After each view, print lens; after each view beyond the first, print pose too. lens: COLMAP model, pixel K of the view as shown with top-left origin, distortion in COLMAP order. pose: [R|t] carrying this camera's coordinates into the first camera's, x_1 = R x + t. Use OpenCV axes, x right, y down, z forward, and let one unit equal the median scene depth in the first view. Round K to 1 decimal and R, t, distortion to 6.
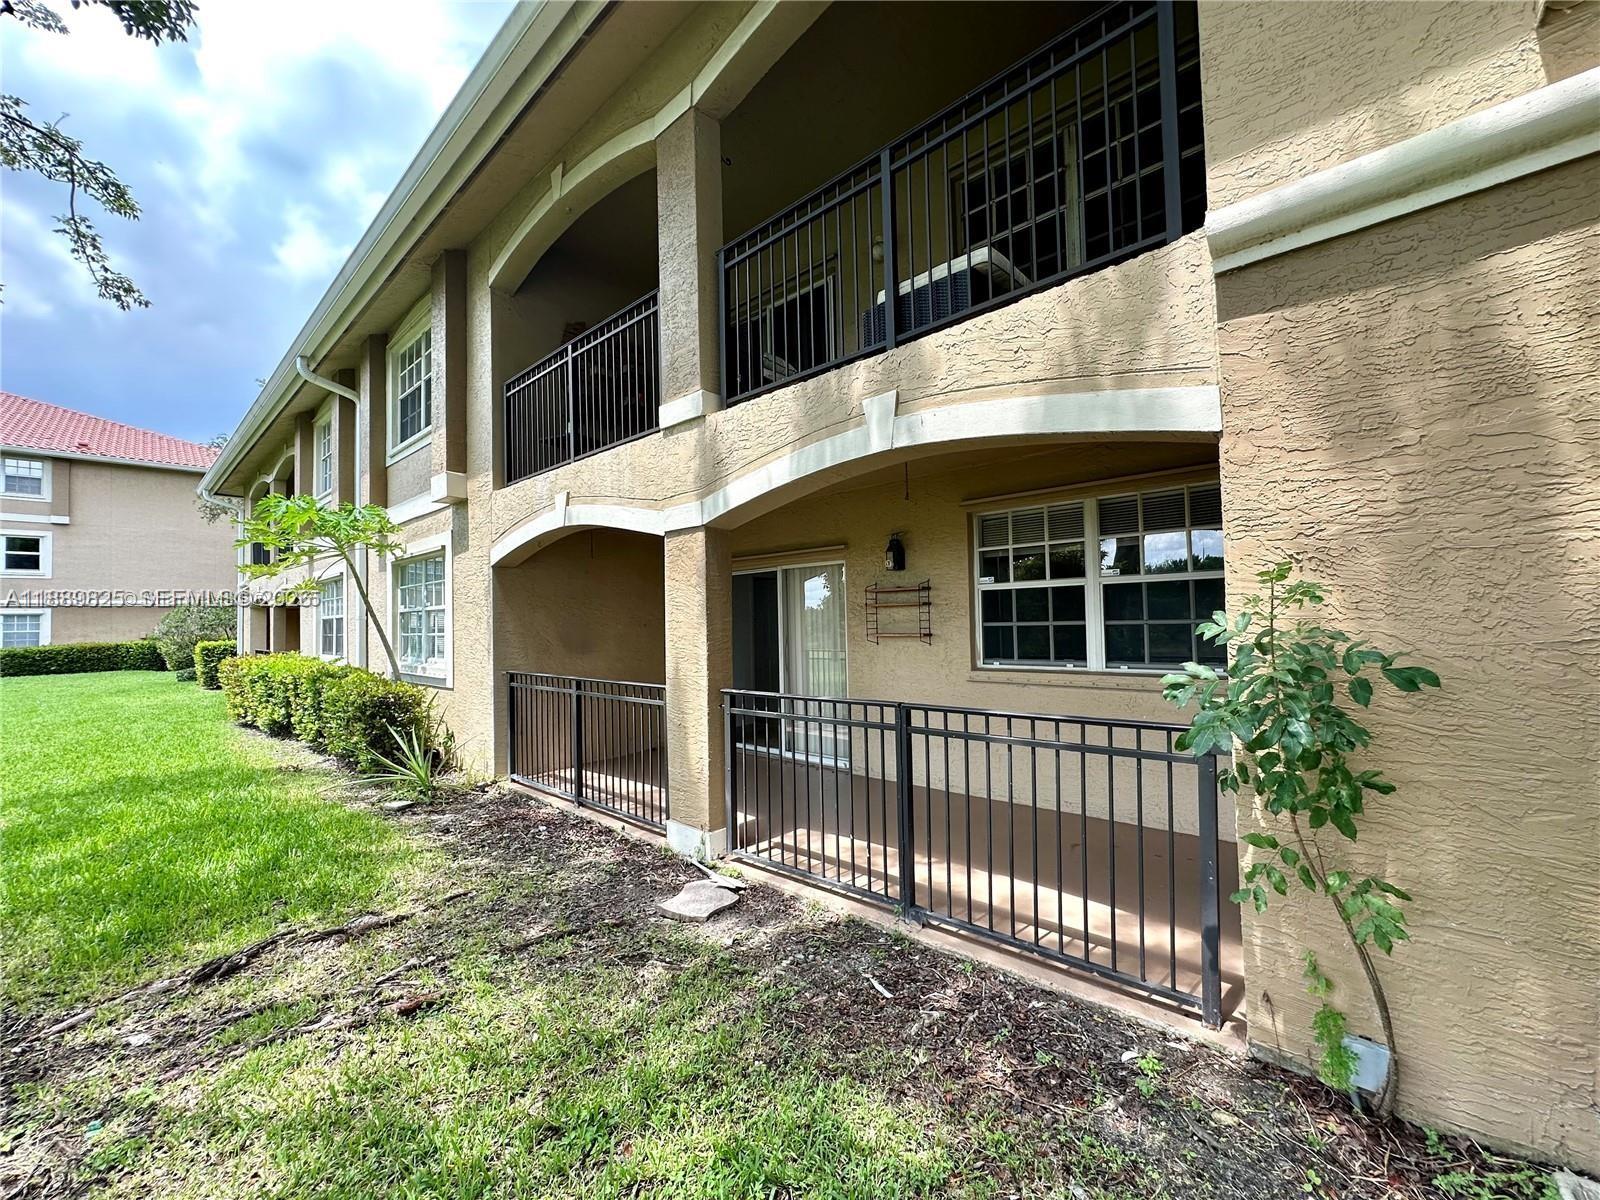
lens RADIAL K [[641.6, 0, 804.7], [0, 641.6, 603.3], [0, 0, 1]] dist [0.000244, 0.000243]
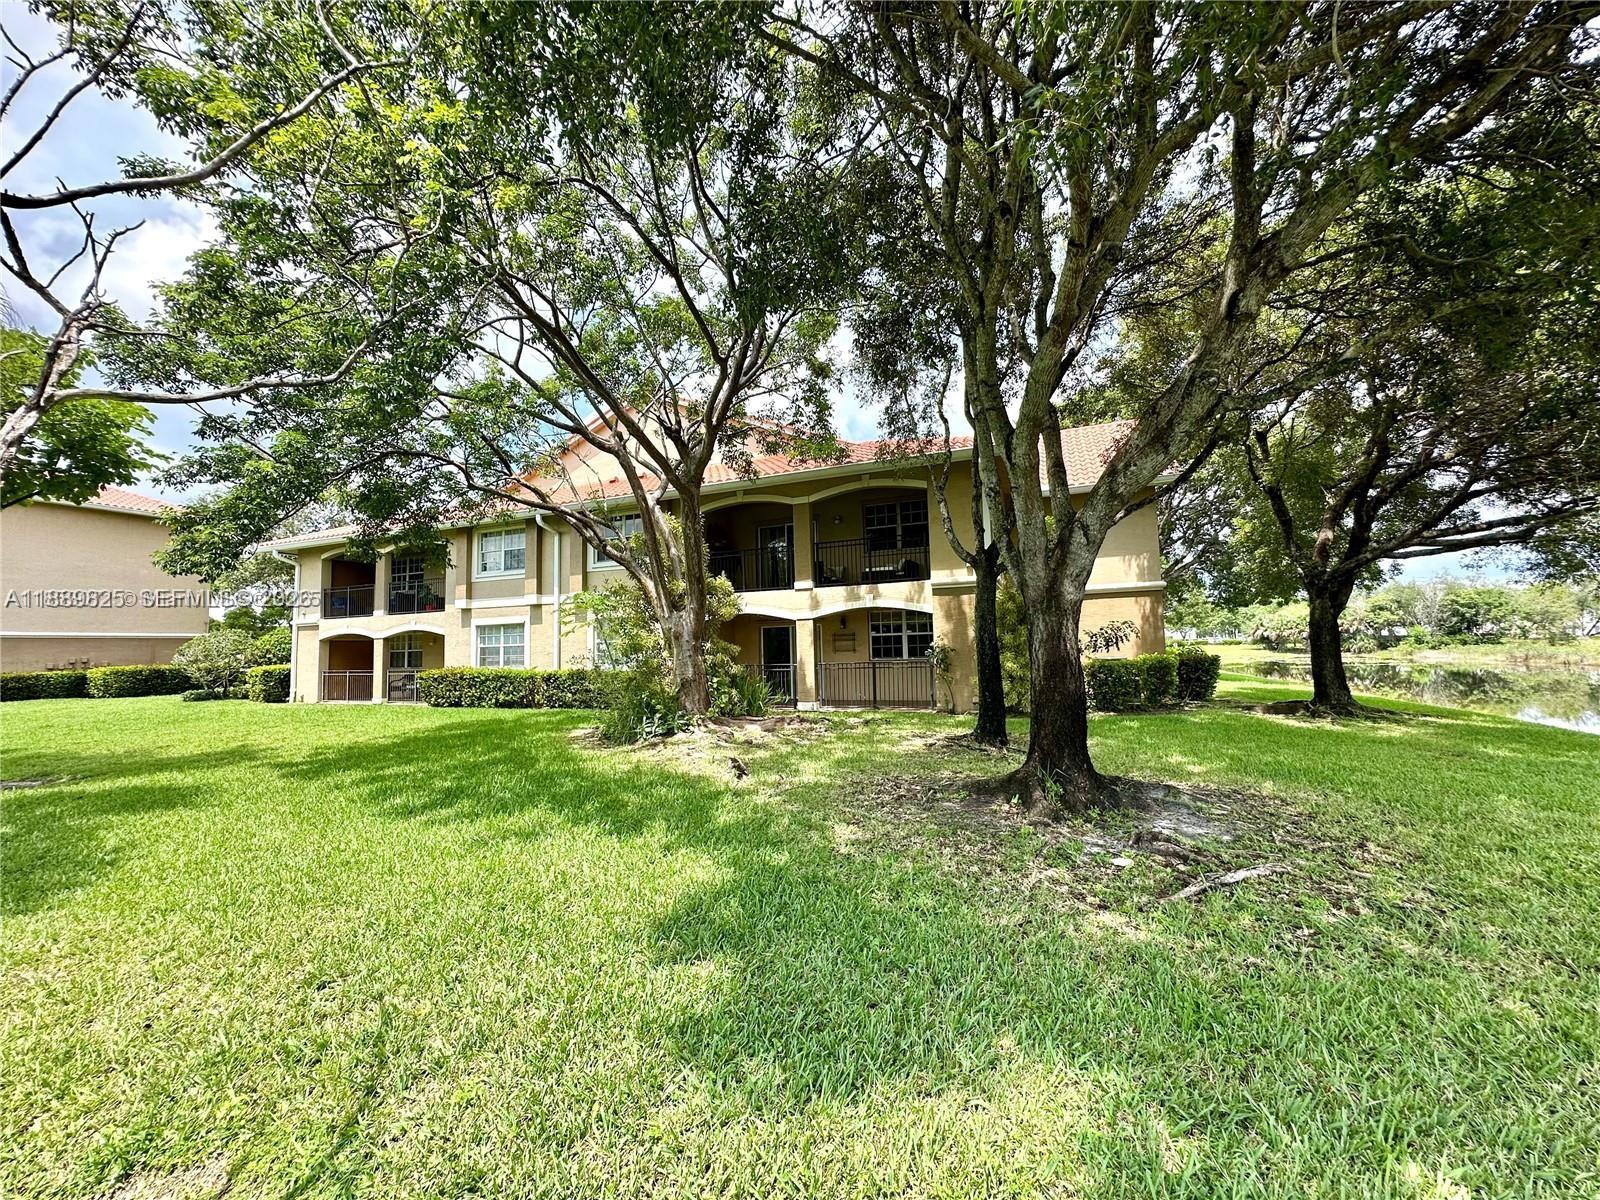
lens RADIAL K [[641.6, 0, 797.5], [0, 641.6, 599.5], [0, 0, 1]] dist [0.000244, 0.000243]
pose [[0.943230, 0.026462, 0.331084, -1.694015], [-0.006598, 0.998117, -0.060980, -0.006577], [-0.332074, 0.055333, 0.941629, -2.827983]]
